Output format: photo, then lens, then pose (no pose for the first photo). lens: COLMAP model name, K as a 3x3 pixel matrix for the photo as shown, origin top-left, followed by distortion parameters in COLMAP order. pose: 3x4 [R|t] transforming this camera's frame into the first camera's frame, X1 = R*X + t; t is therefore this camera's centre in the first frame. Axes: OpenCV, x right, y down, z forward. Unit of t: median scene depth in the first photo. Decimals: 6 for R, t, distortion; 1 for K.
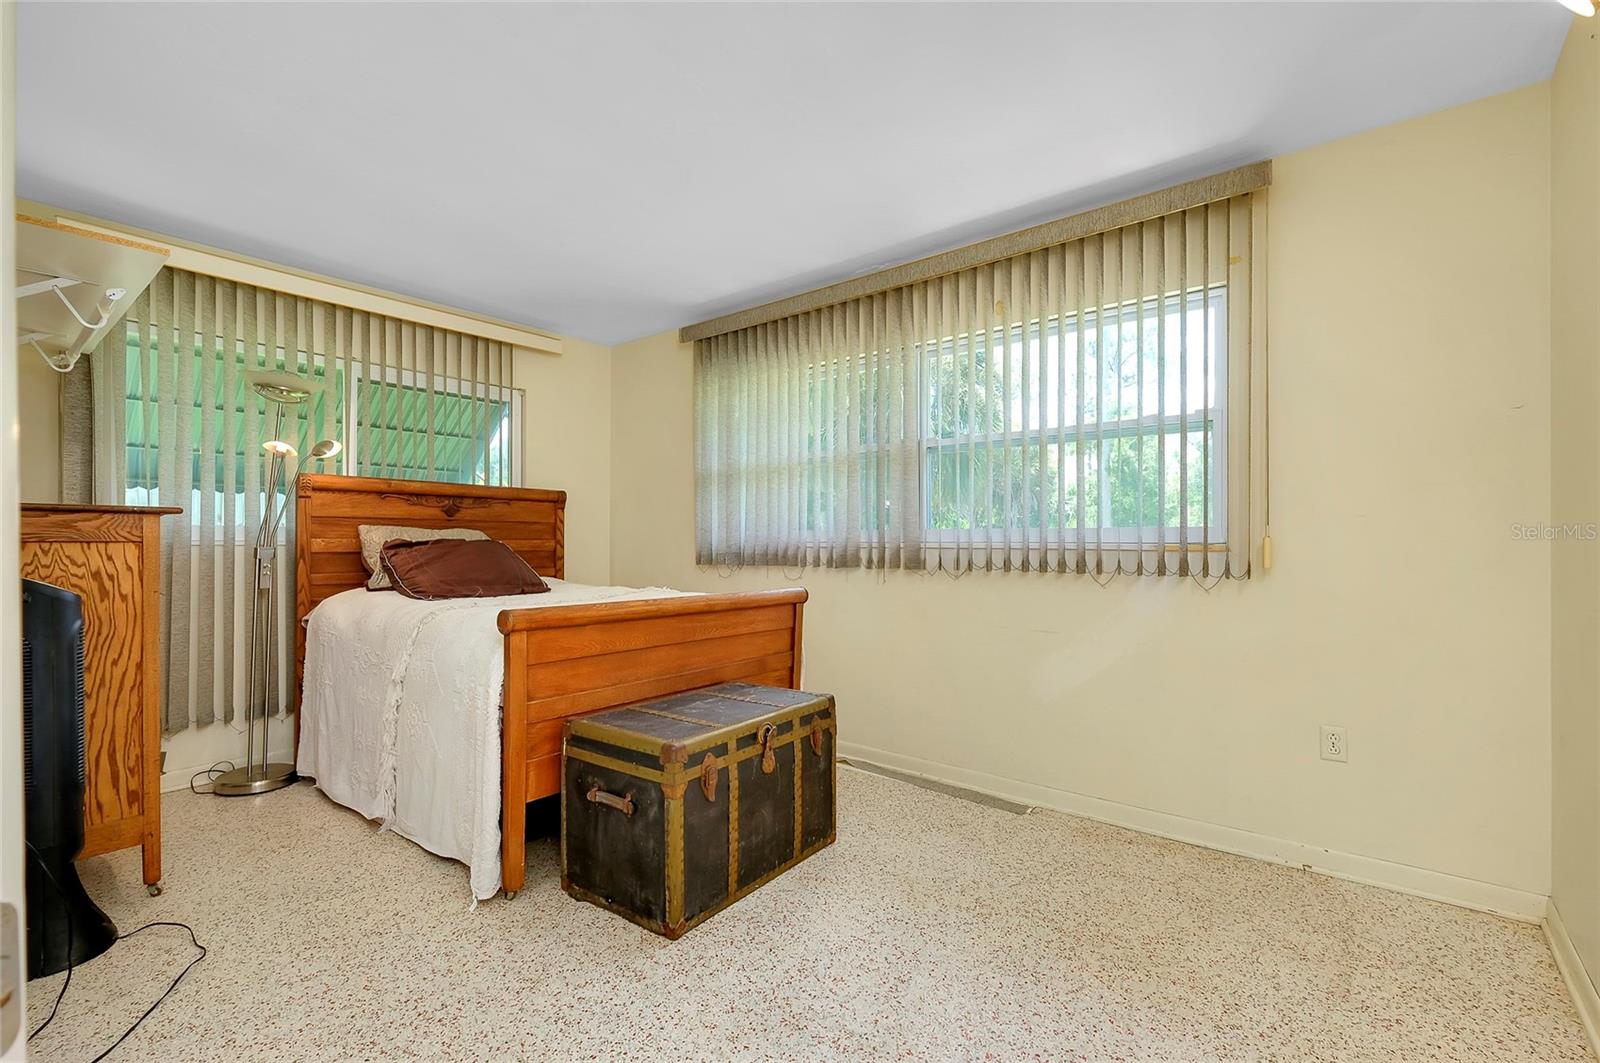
lens RADIAL K [[703.8, 0, 802.6], [0, 703.8, 533.7], [0, 0, 1]] dist [-0.000418, -0.000010]
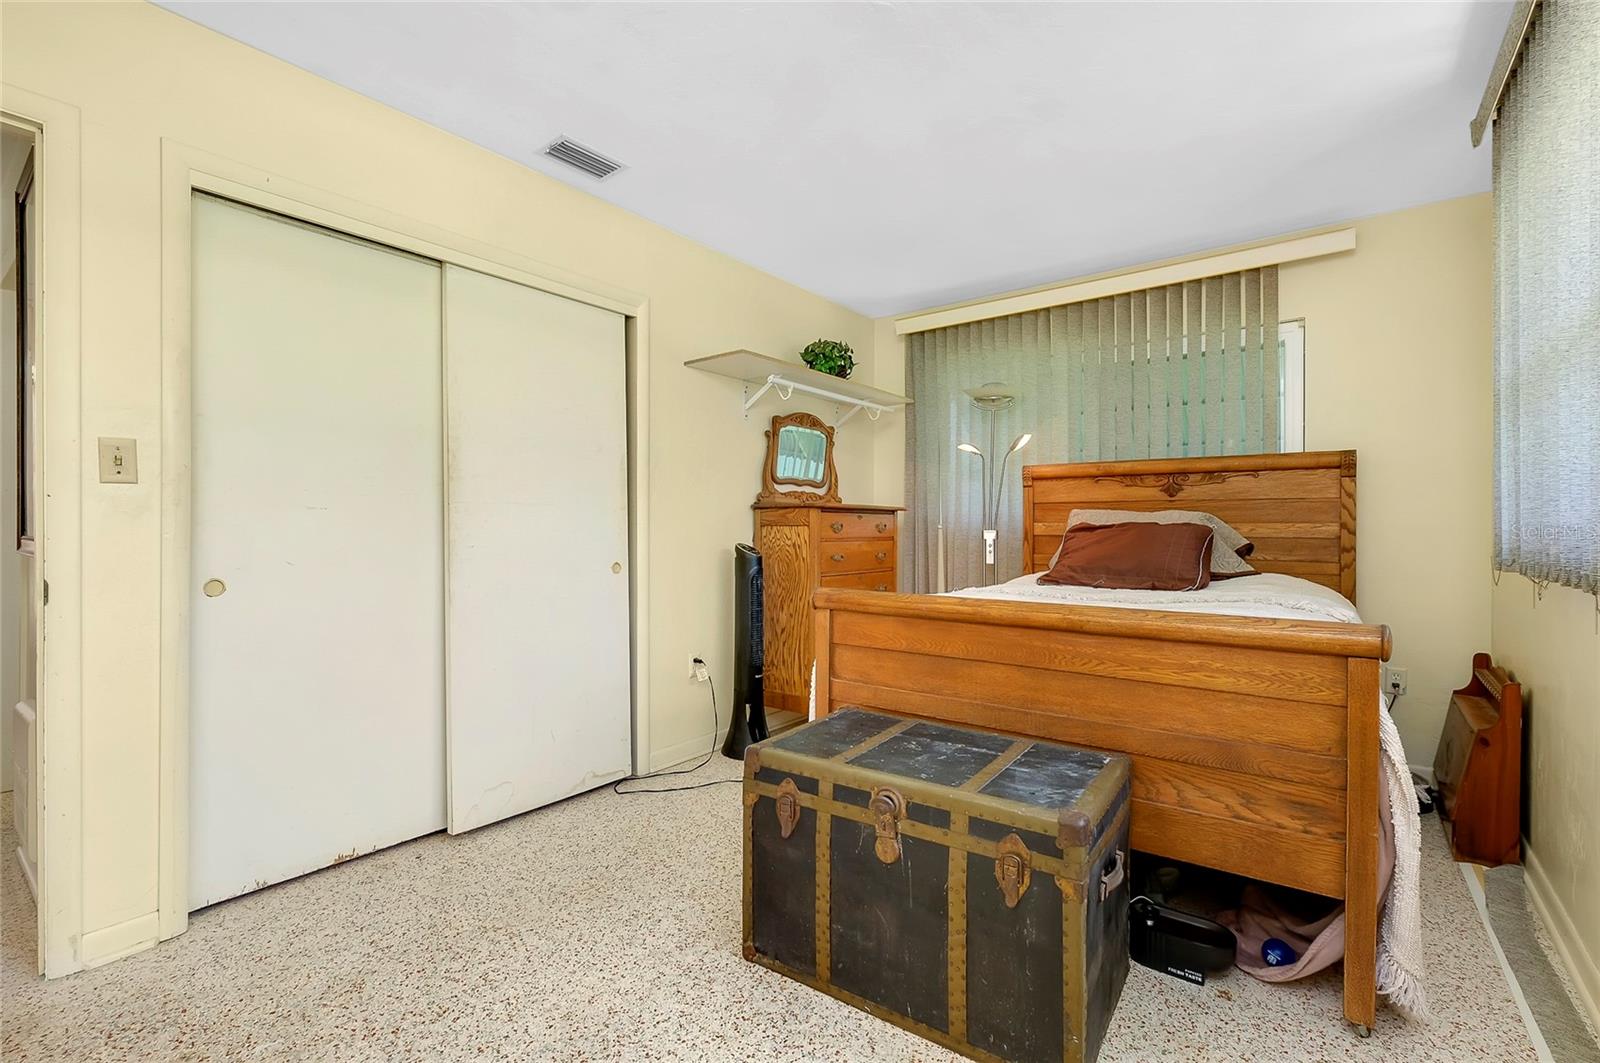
lens RADIAL K [[703.8, 0, 802.8], [0, 703.8, 535.0], [0, 0, 1]] dist [-0.000418, -0.000010]
pose [[0.027429, 0.009359, -0.999580, 0.437307], [0.009955, 0.999904, 0.009635, 0.012174], [0.999574, -0.010215, 0.027334, 0.634015]]
